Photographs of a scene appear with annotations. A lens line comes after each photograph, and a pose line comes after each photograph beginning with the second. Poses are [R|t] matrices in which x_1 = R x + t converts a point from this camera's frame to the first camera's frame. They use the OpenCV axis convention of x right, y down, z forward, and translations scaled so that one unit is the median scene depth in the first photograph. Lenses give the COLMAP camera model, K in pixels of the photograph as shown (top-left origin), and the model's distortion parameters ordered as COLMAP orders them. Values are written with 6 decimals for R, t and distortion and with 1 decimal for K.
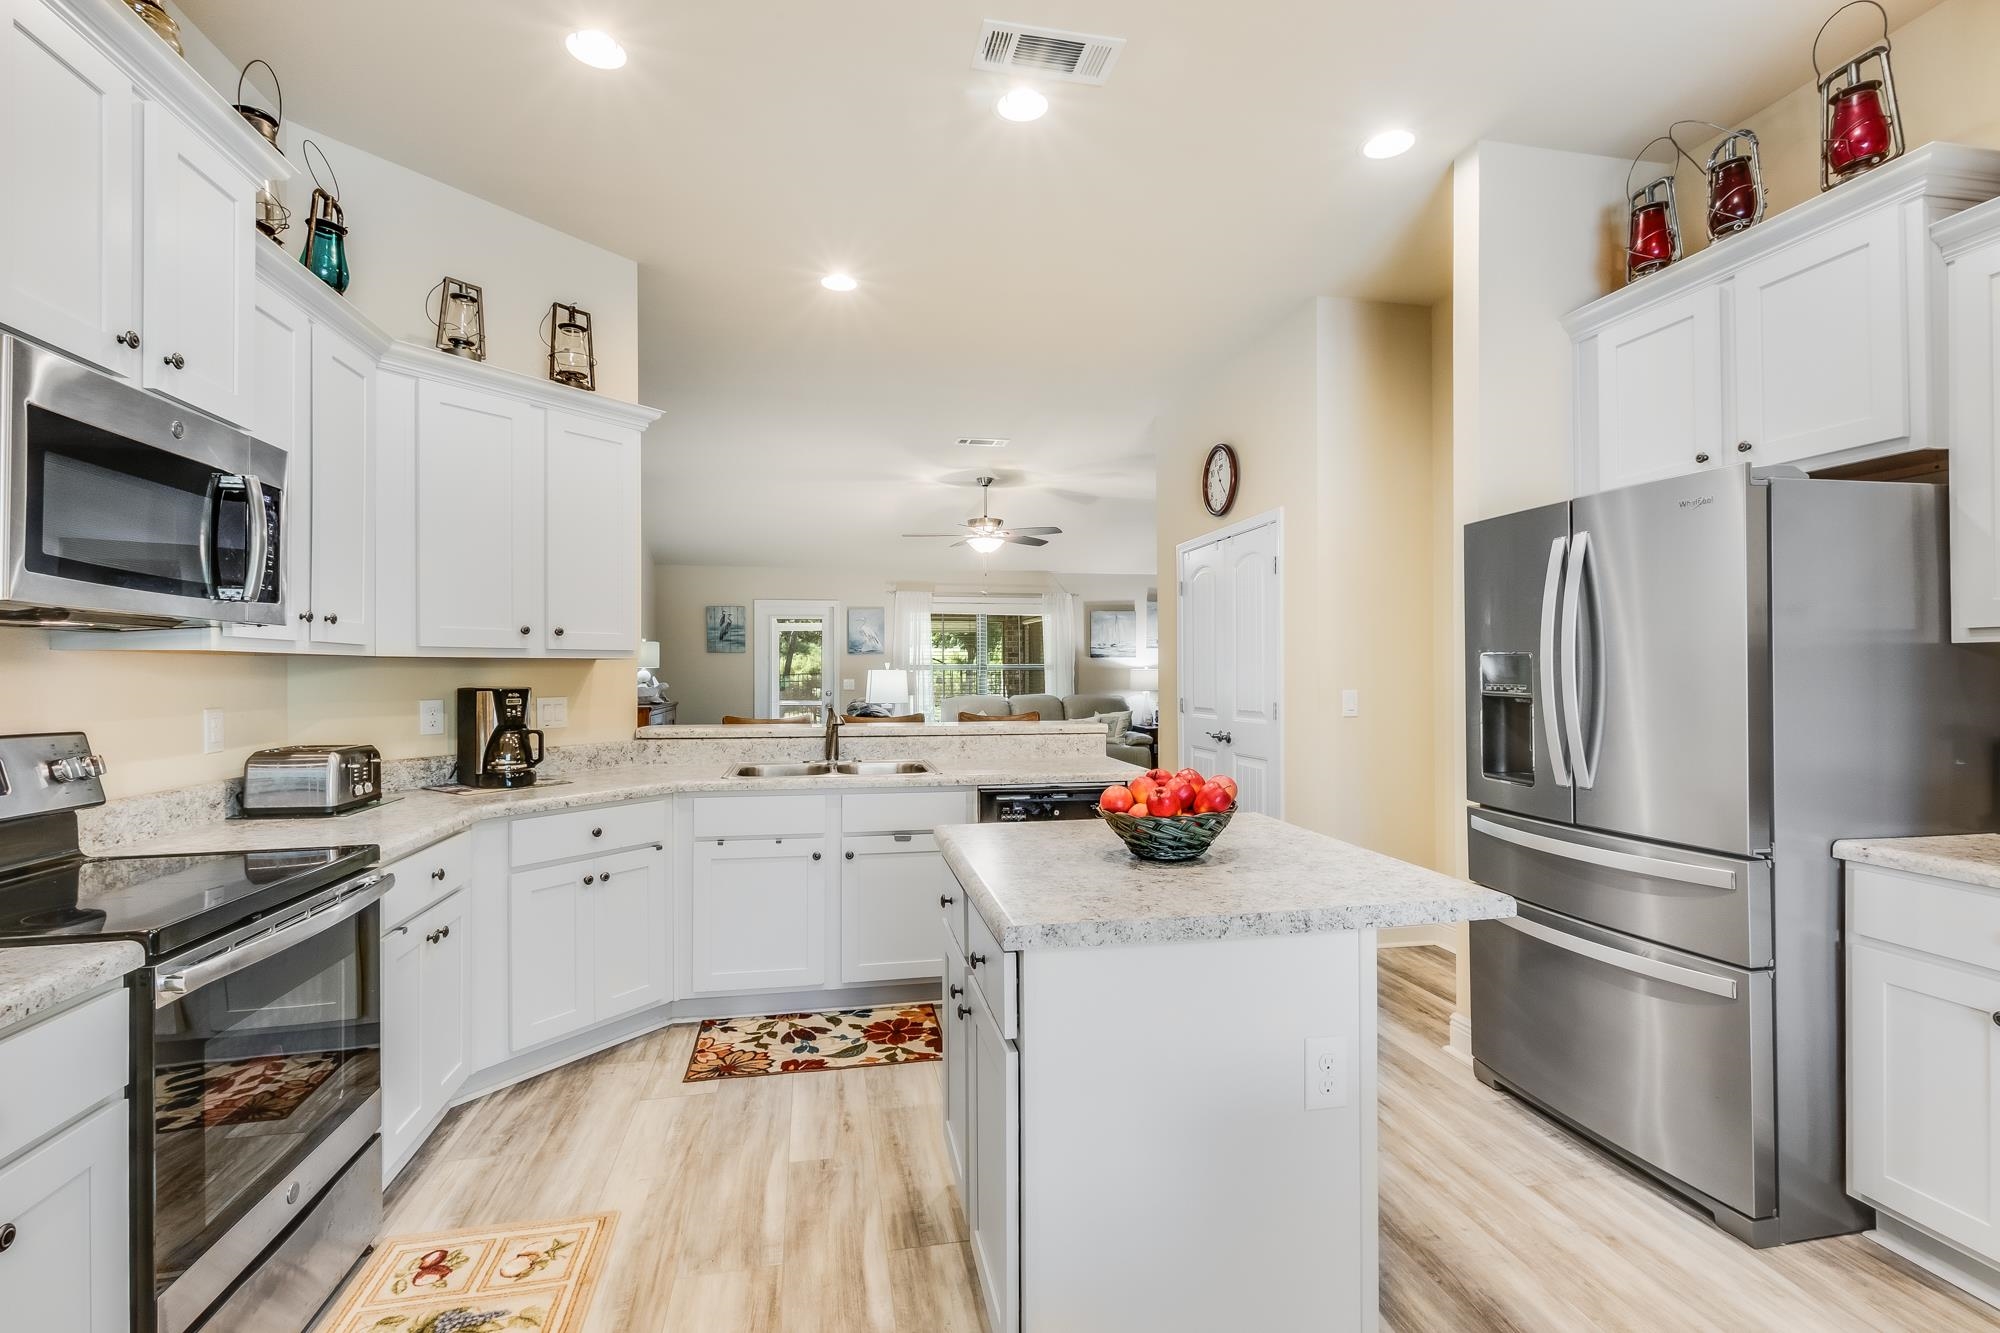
lens RADIAL K [[911.8, 0, 984.2], [0, 911.8, 668.9], [0, 0, 1]] dist [0.005088, -0.001410]
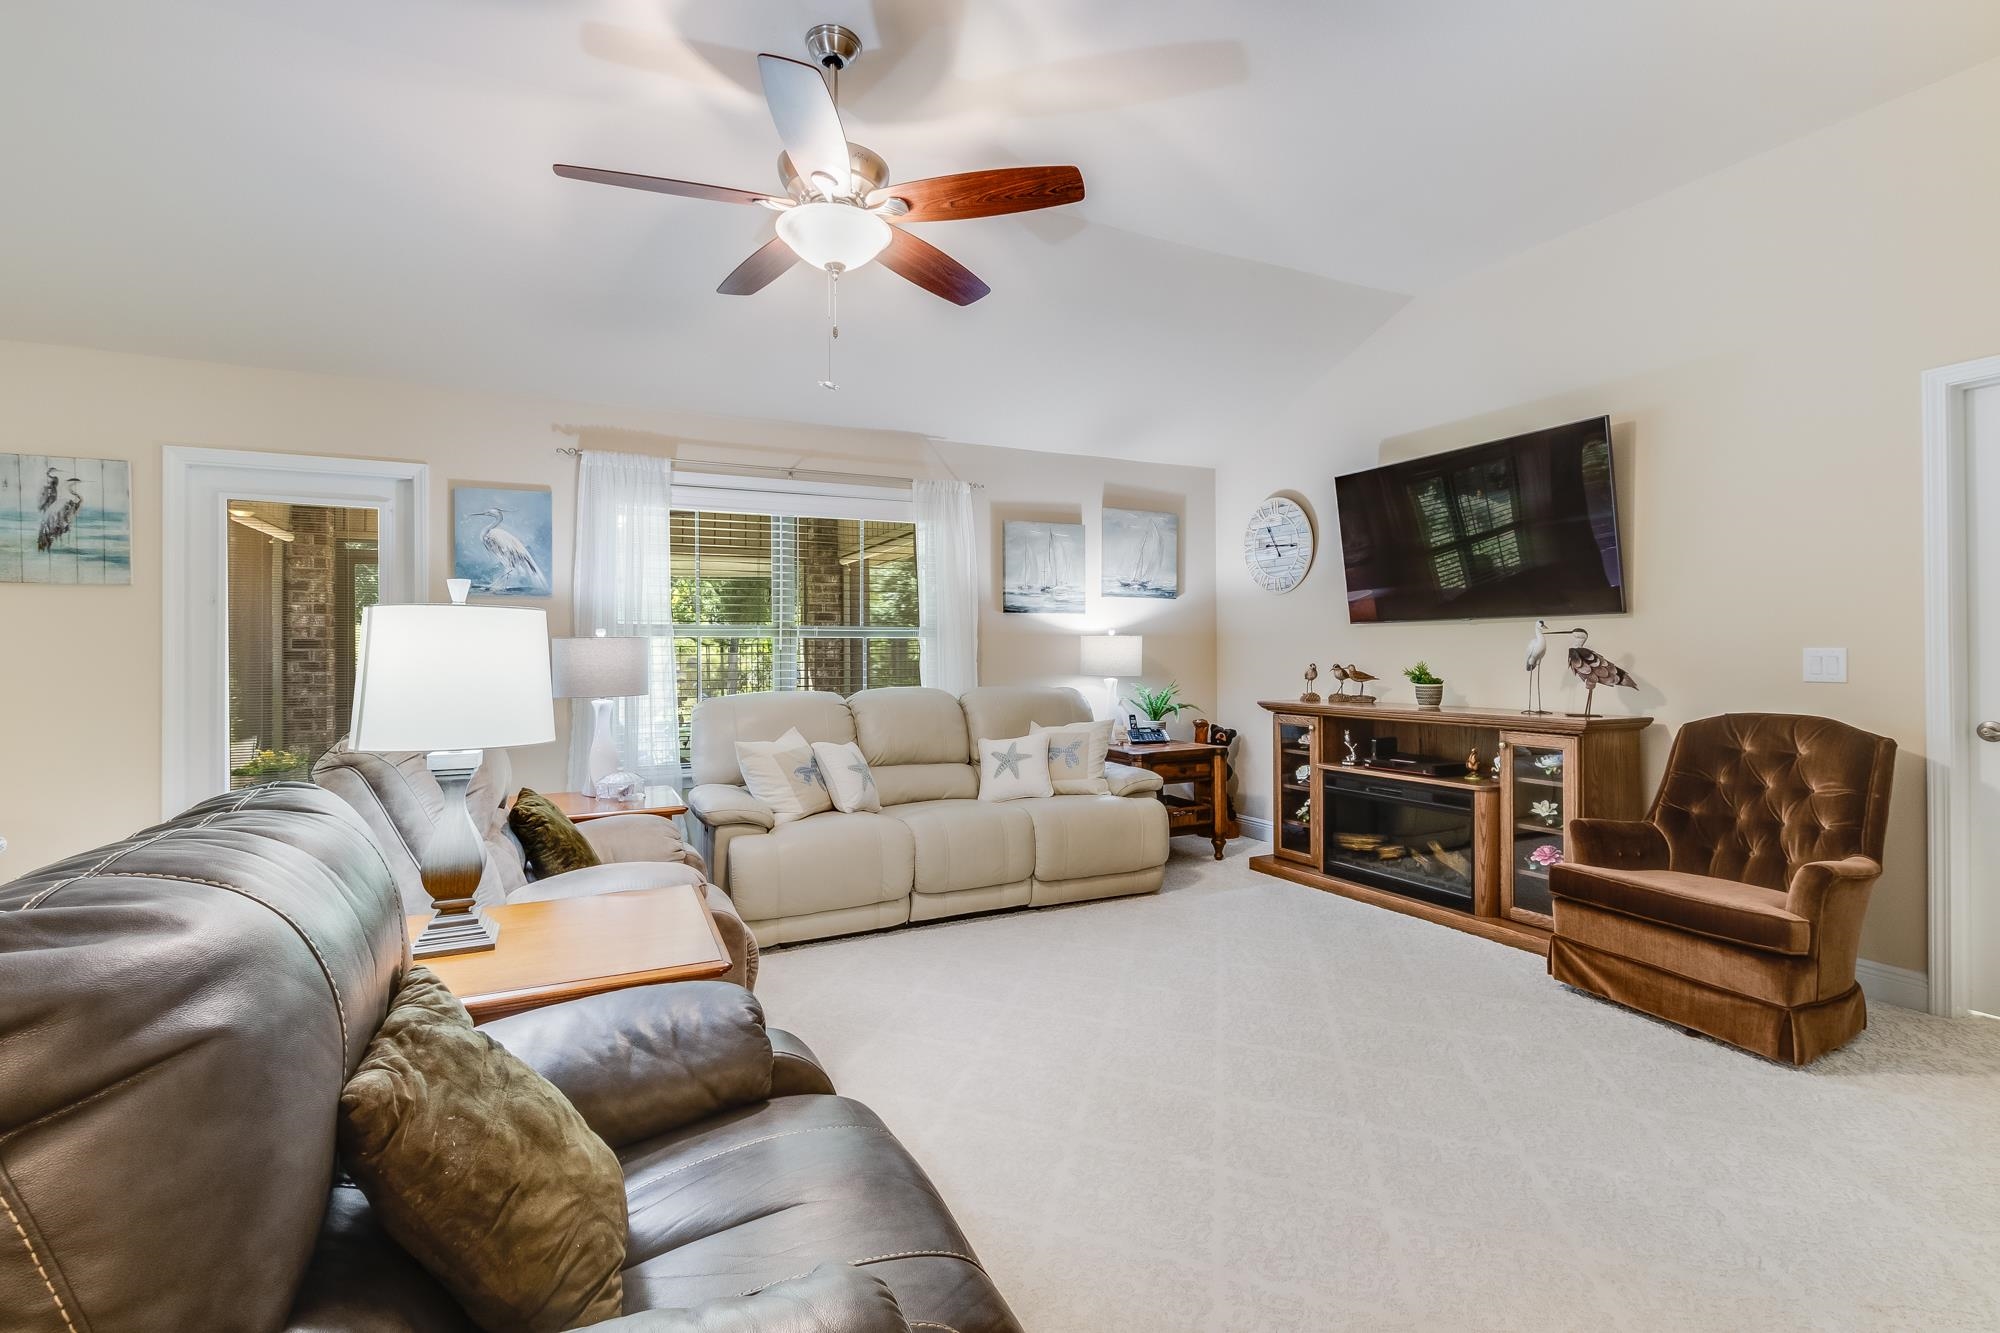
lens RADIAL K [[911.8, 0, 999.9], [0, 911.8, 651.7], [0, 0, 1]] dist [0.005088, -0.001410]
pose [[0.961456, -0.002281, 0.274948, -0.025351], [0.002122, 0.999997, 0.000875, 0.008770], [-0.274950, -0.000257, 0.961459, 0.528512]]
